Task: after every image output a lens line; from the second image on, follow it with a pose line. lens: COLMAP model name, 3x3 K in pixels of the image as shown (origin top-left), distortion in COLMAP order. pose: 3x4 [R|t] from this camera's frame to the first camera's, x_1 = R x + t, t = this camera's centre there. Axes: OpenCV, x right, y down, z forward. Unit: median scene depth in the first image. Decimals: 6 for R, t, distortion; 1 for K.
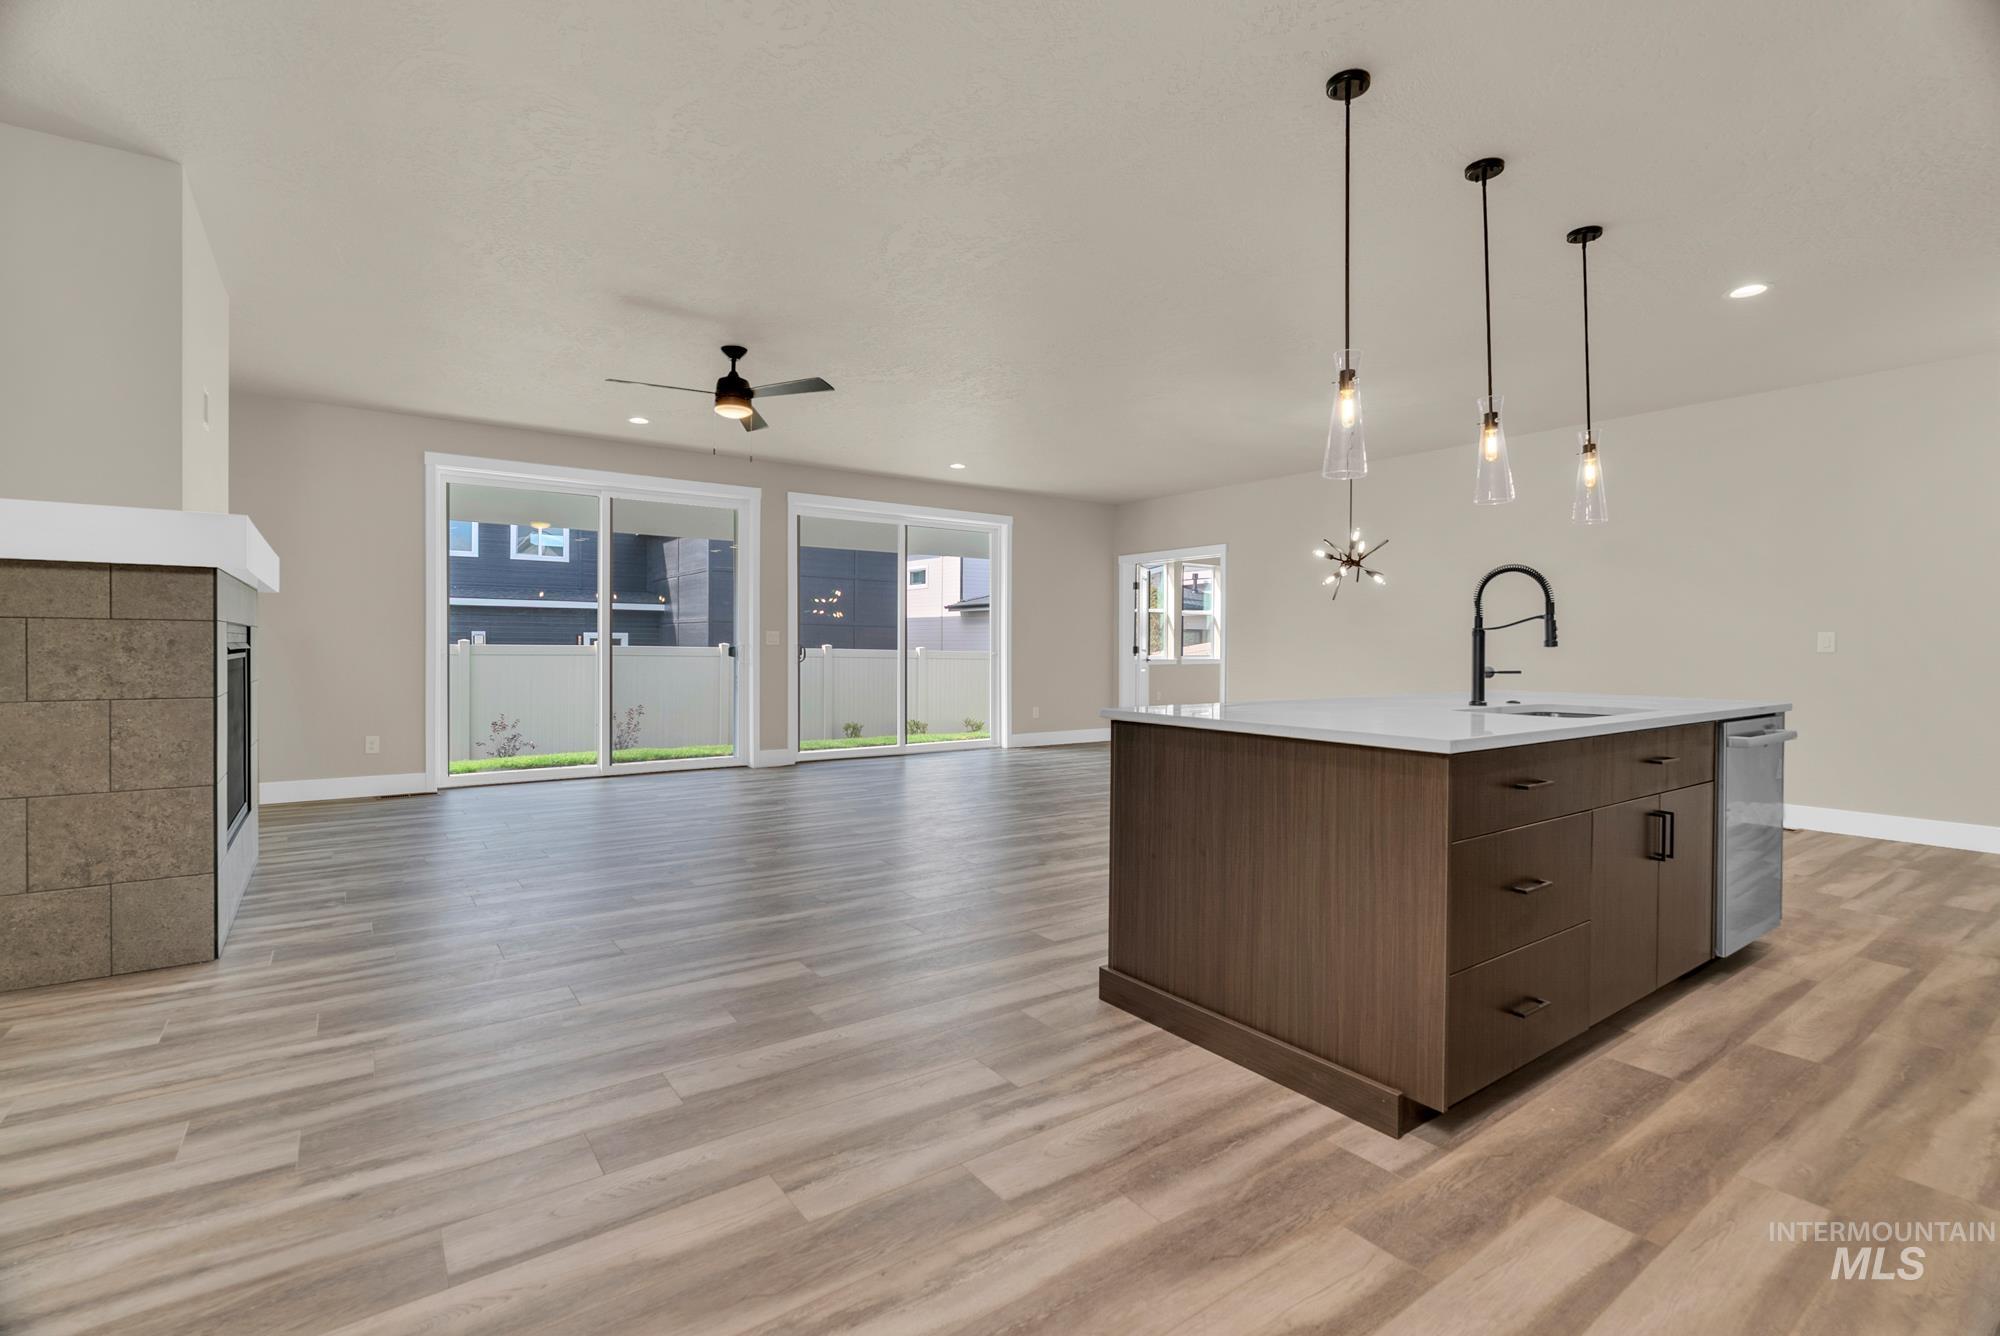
lens RADIAL K [[915.1, 0, 998.6], [0, 915.1, 653.9], [0, 0, 1]] dist [-0.002485, 0.000499]
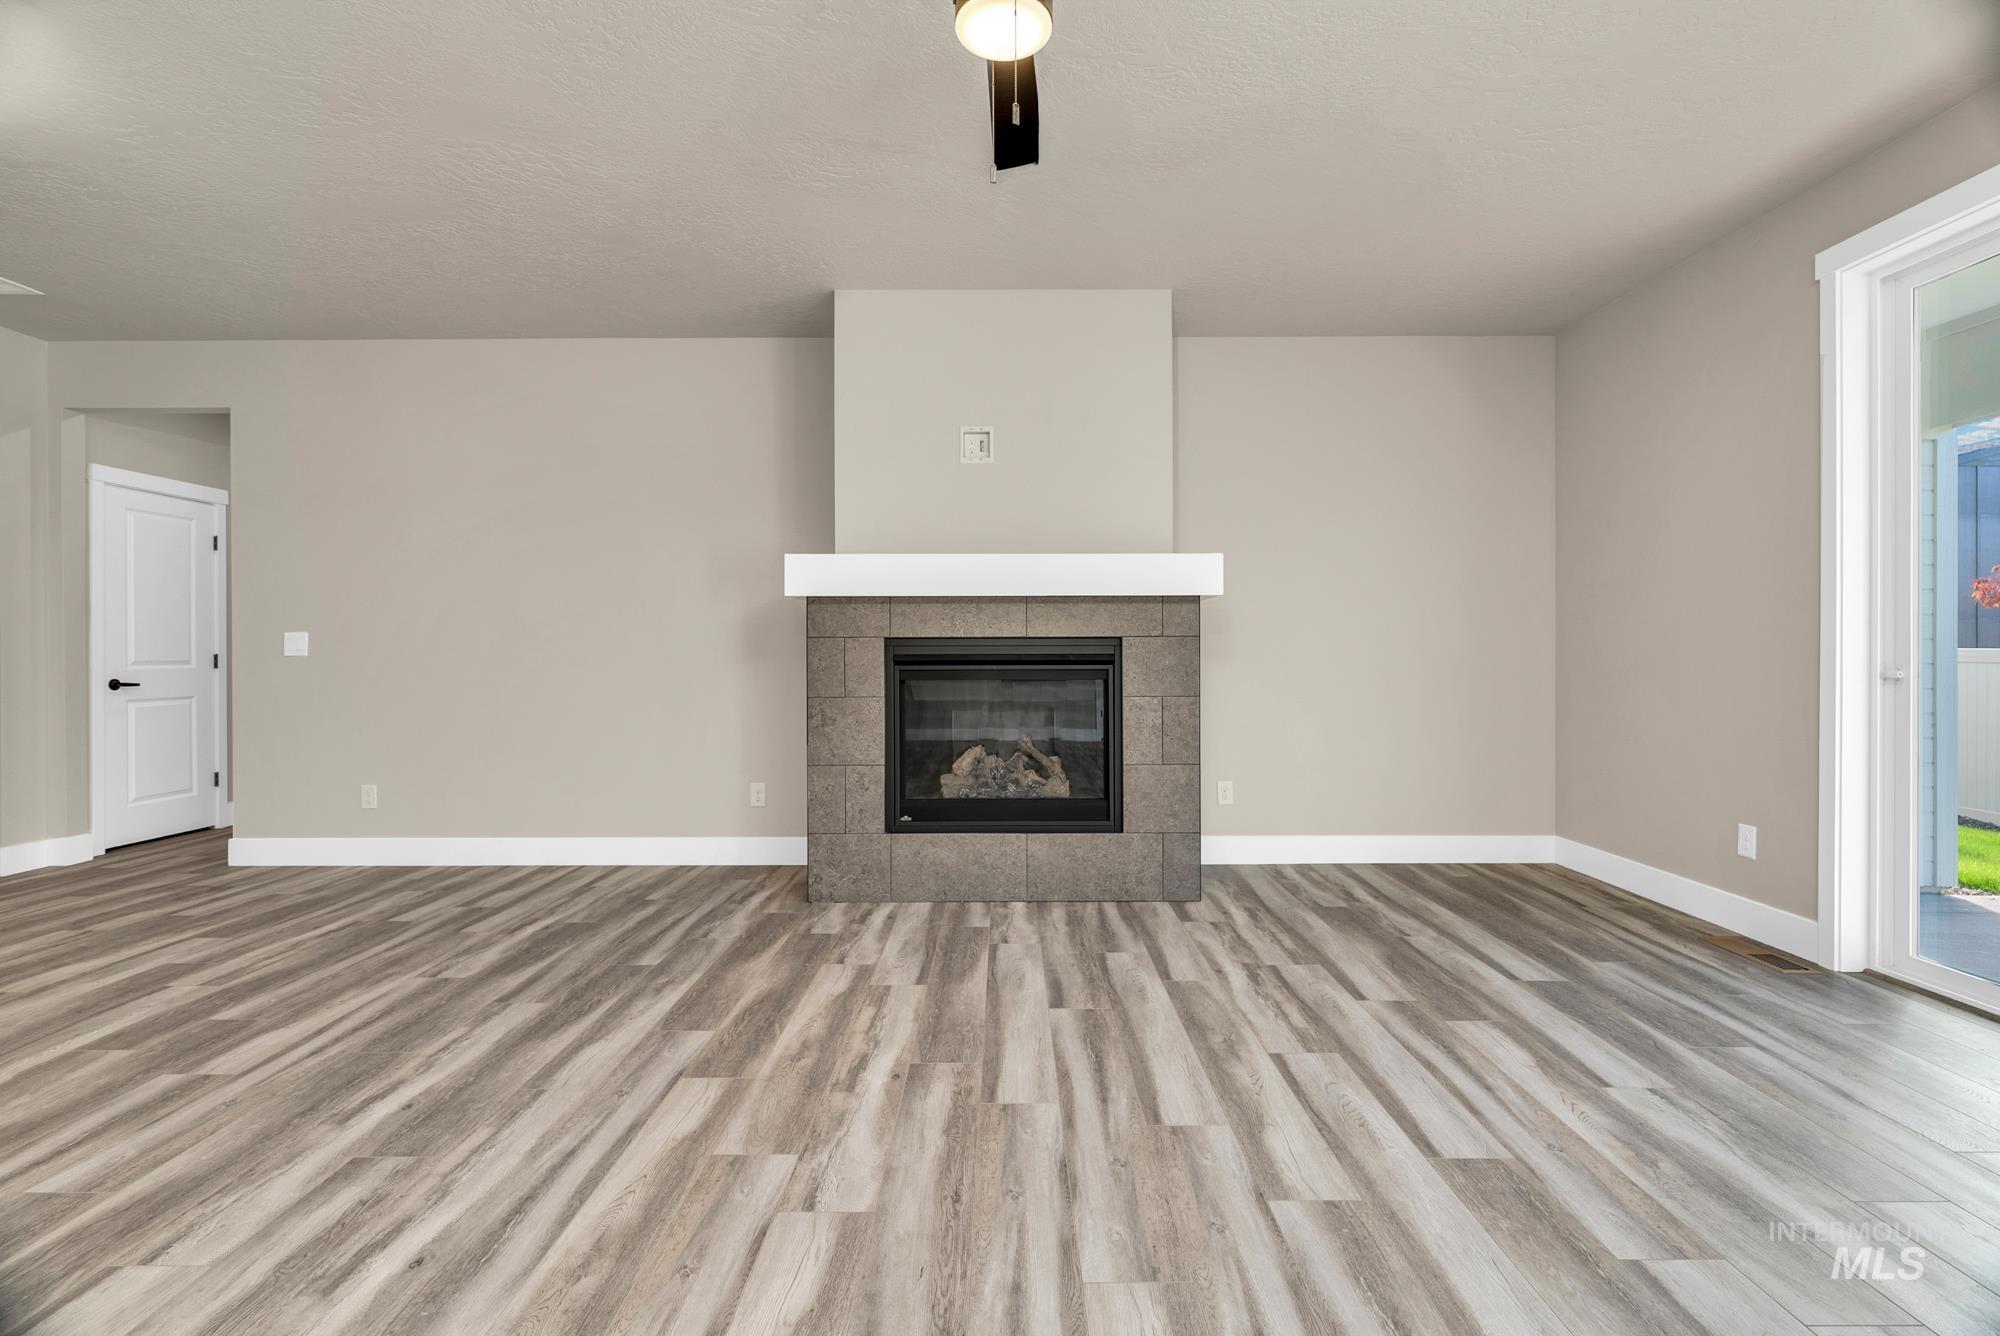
lens RADIAL K [[915.1, 0, 1003.8], [0, 915.1, 679.1], [0, 0, 1]] dist [-0.002485, 0.000499]
pose [[-0.600385, 0.004496, -0.799699, -0.003734], [-0.009364, 0.999876, 0.012652, 0.002549], [0.799657, 0.015085, -0.600268, 2.218862]]
